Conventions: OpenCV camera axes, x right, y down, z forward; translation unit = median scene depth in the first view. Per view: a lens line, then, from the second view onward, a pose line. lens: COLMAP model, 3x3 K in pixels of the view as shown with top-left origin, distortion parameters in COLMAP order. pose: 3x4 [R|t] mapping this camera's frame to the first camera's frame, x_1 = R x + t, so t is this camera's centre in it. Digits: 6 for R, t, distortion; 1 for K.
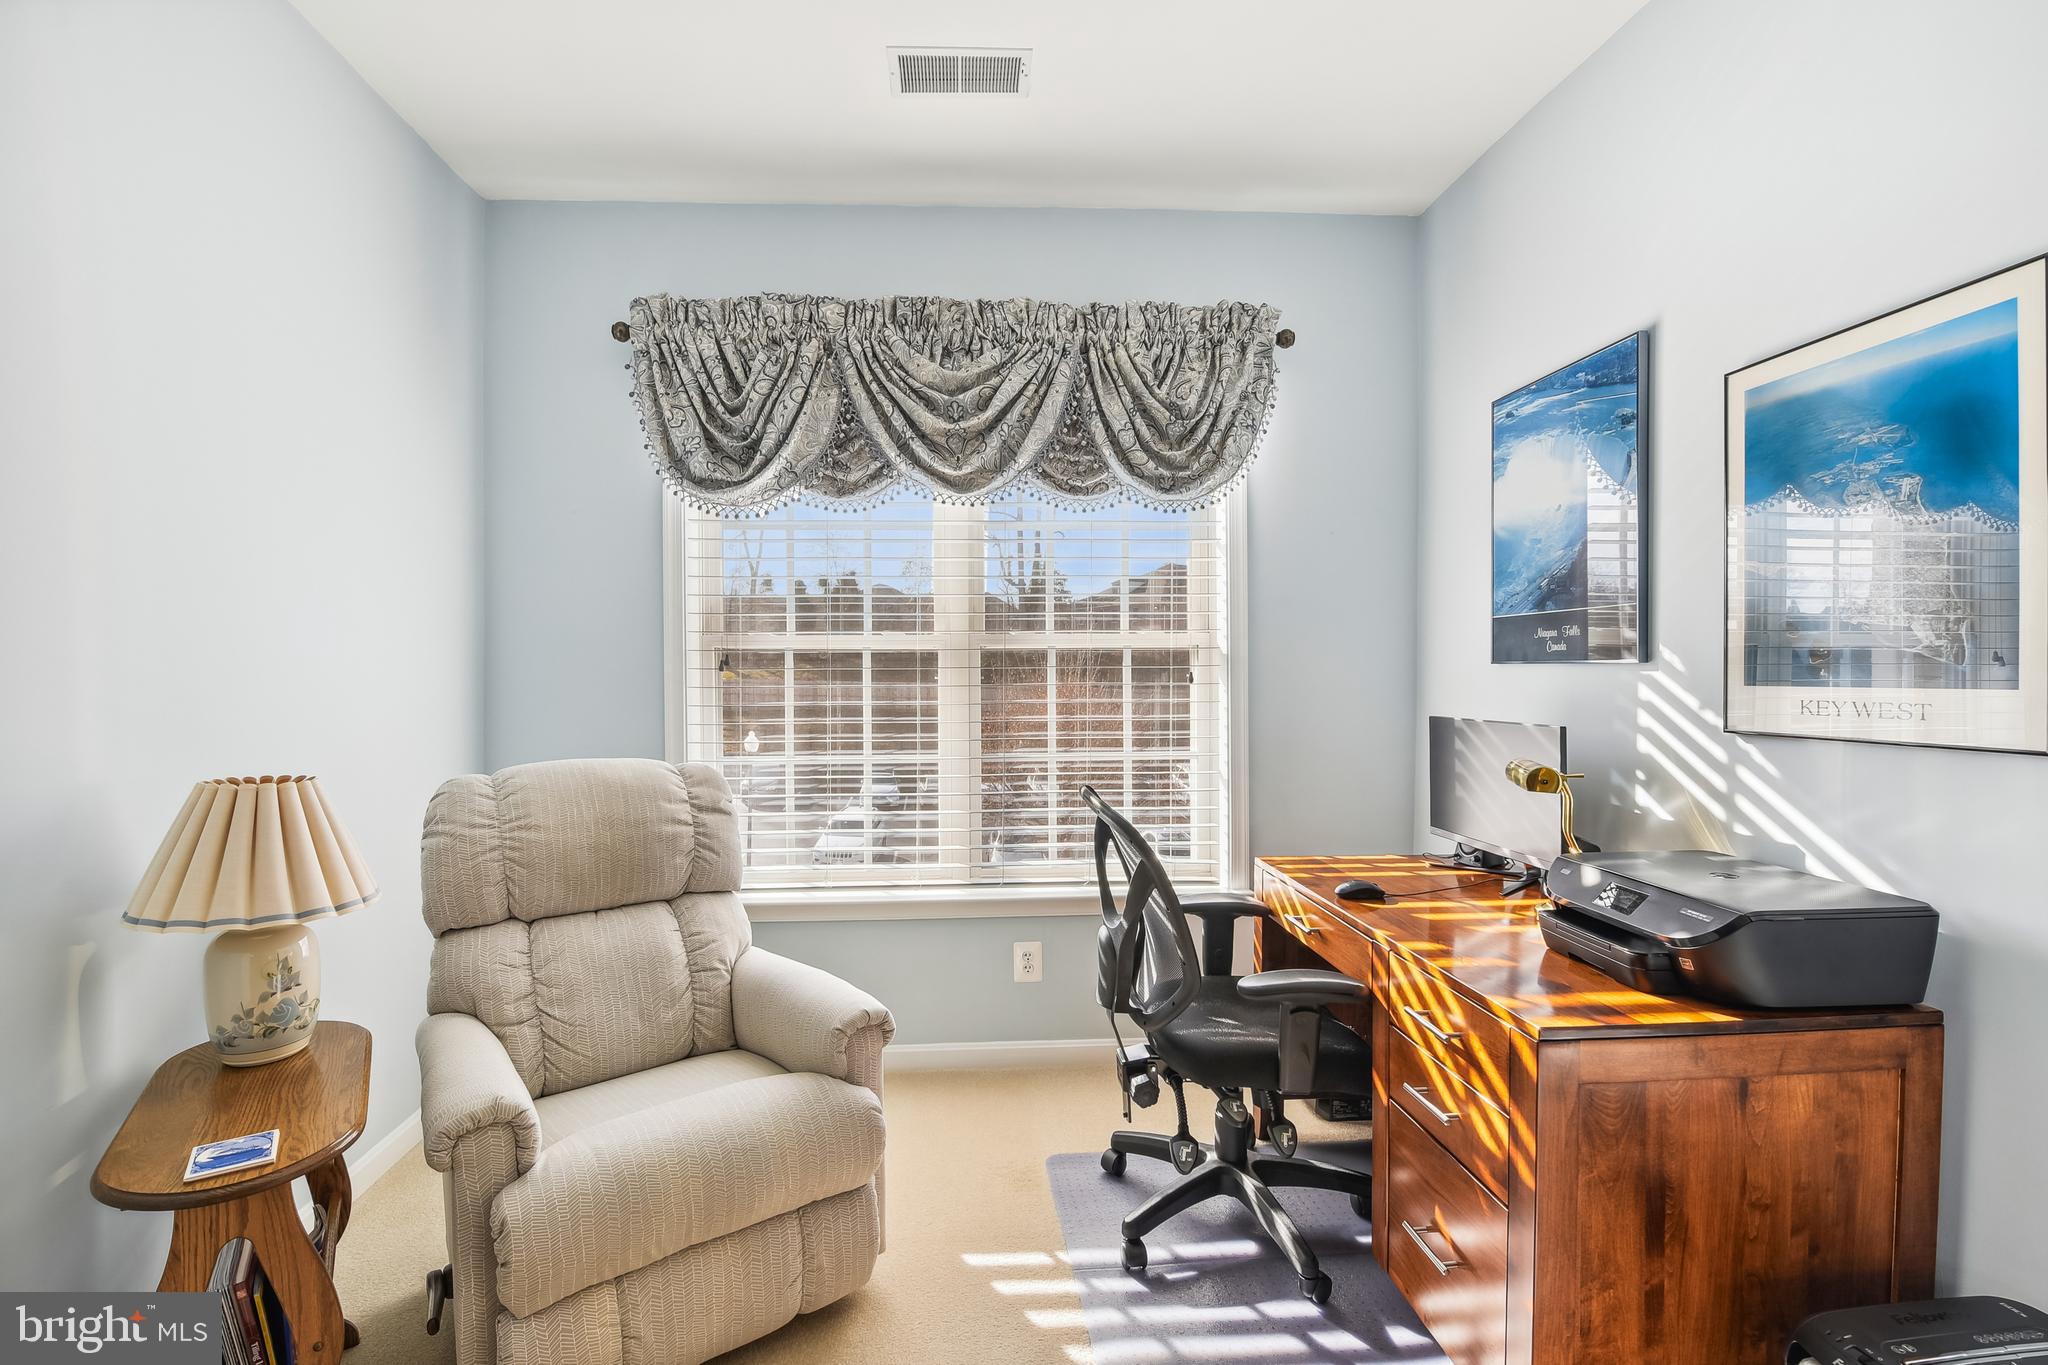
lens RADIAL K [[889.6, 0, 1028.8], [0, 889.6, 679.1], [0, 0, 1]] dist [0.005314, -0.004214]
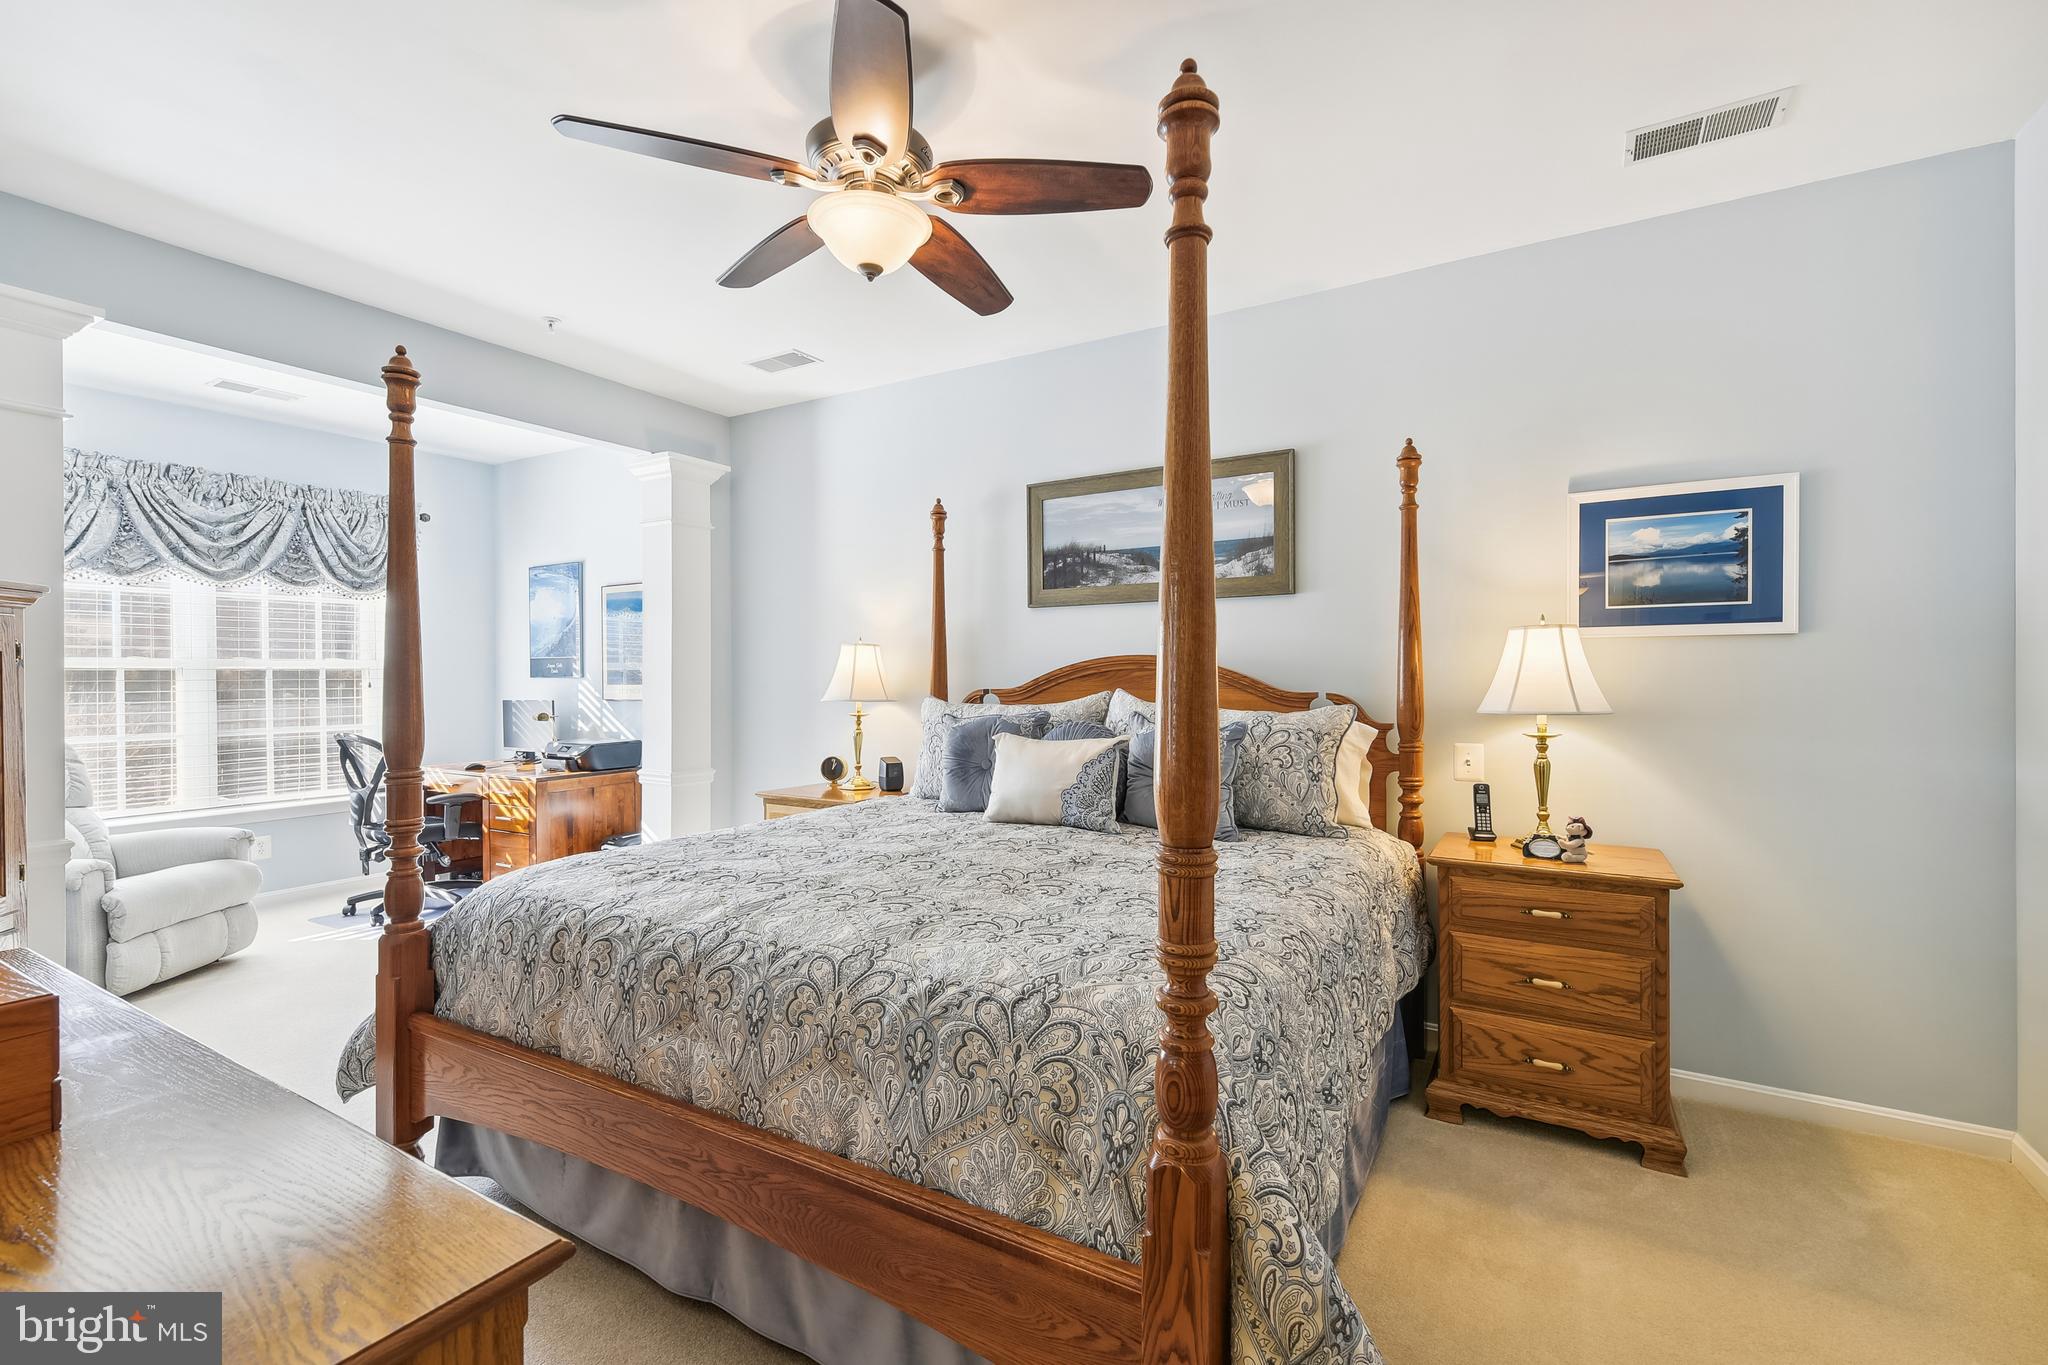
lens RADIAL K [[889.6, 0, 1028.7], [0, 889.6, 683.0], [0, 0, 1]] dist [0.005314, -0.004214]
pose [[0.578056, -0.004170, 0.815987, -0.589677], [0.015635, 0.999860, -0.005967, 0.028096], [-0.815848, 0.016208, 0.578040, -1.322088]]
